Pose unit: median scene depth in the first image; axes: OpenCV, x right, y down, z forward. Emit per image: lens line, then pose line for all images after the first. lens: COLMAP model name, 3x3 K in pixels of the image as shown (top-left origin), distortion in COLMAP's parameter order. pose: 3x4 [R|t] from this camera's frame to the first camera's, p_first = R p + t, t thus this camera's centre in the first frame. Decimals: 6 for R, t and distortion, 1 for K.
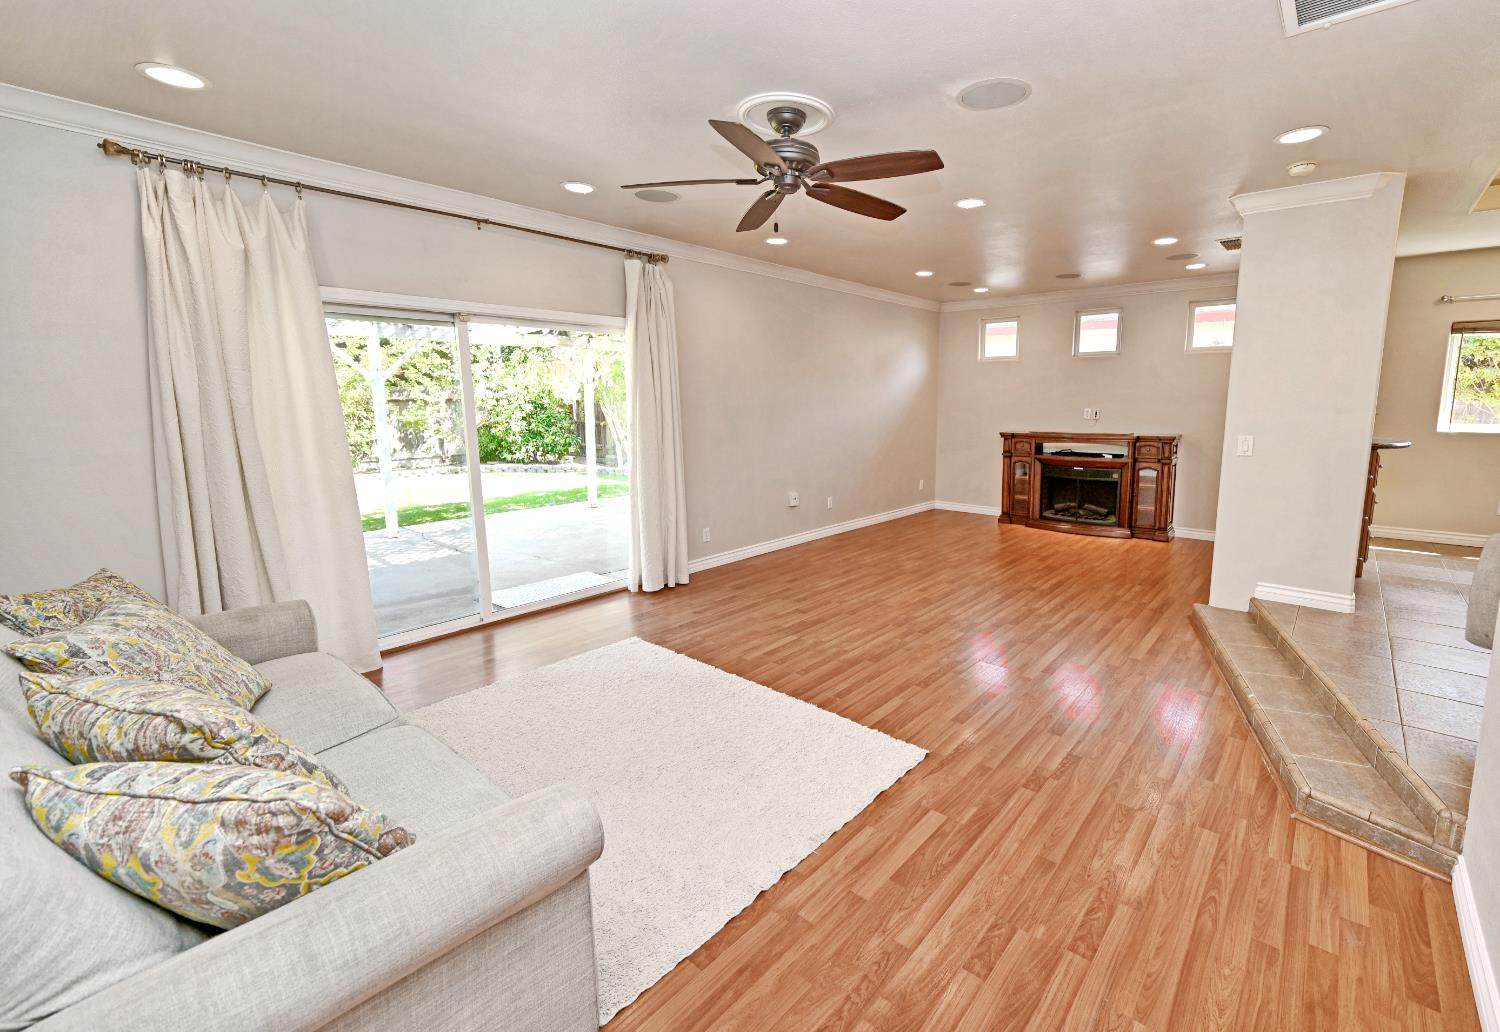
lens RADIAL K [[641.8, 0, 834.0], [0, 641.8, 490.3], [0, 0, 1]] dist [0.000070, -0.000005]
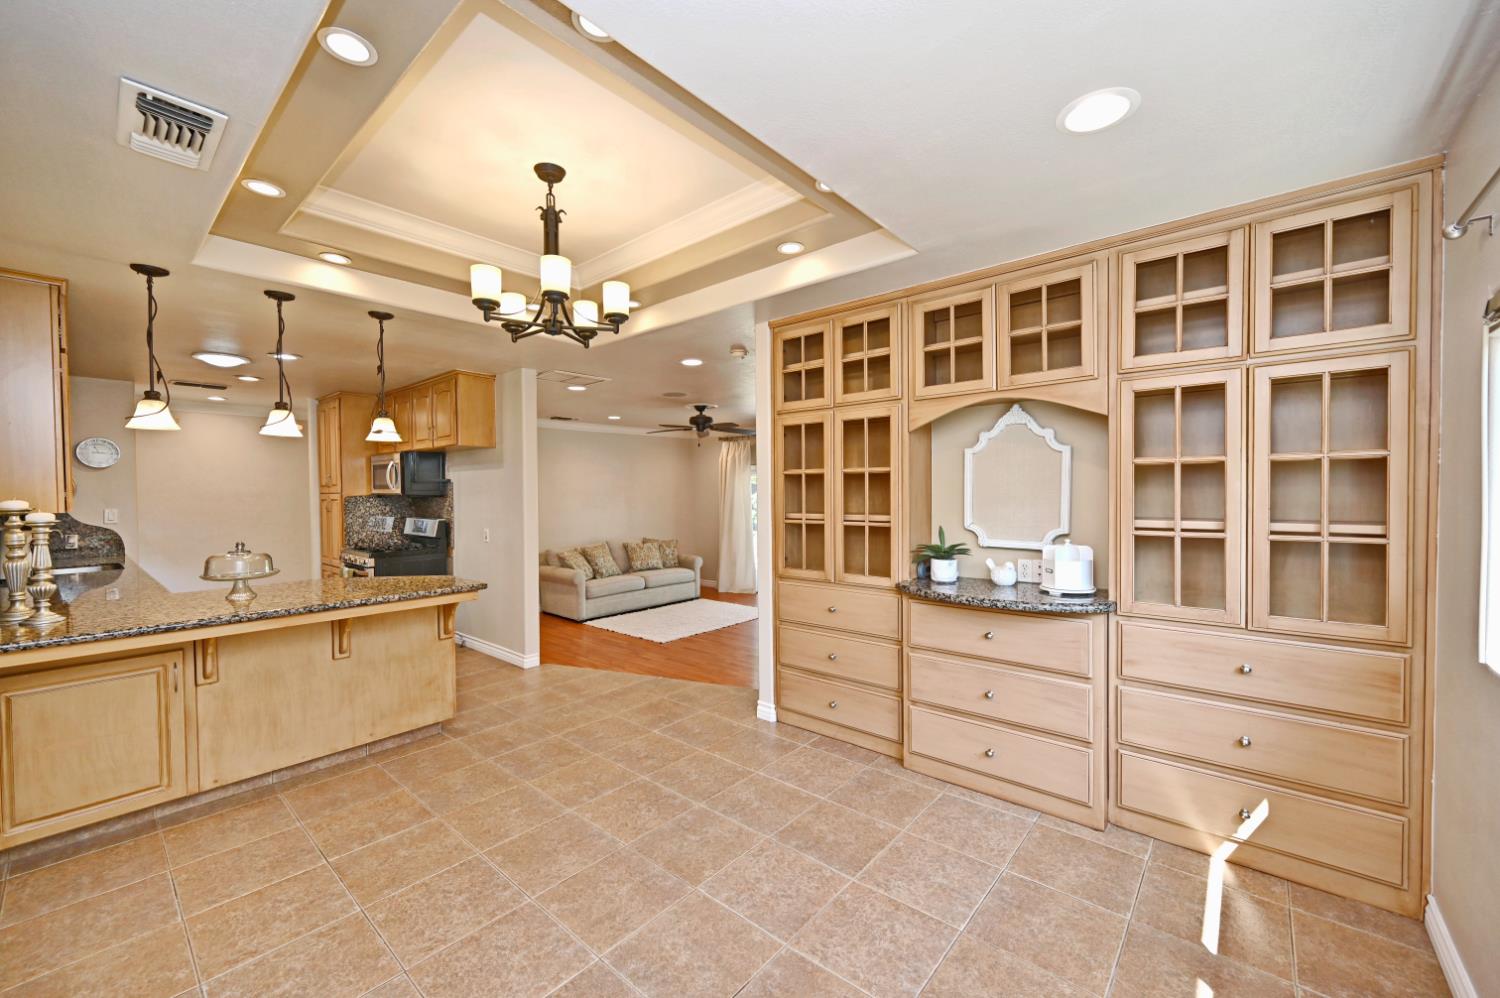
lens RADIAL K [[588.6, 0, 756.3], [0, 588.6, 506.6], [0, 0, 1]] dist [-0.000430, -0.000010]
pose [[-0.028873, 0.025123, -0.999267, 1.675264], [-0.133234, 0.990667, 0.028757, -0.171037], [0.990664, 0.133967, -0.025256, 0.914270]]
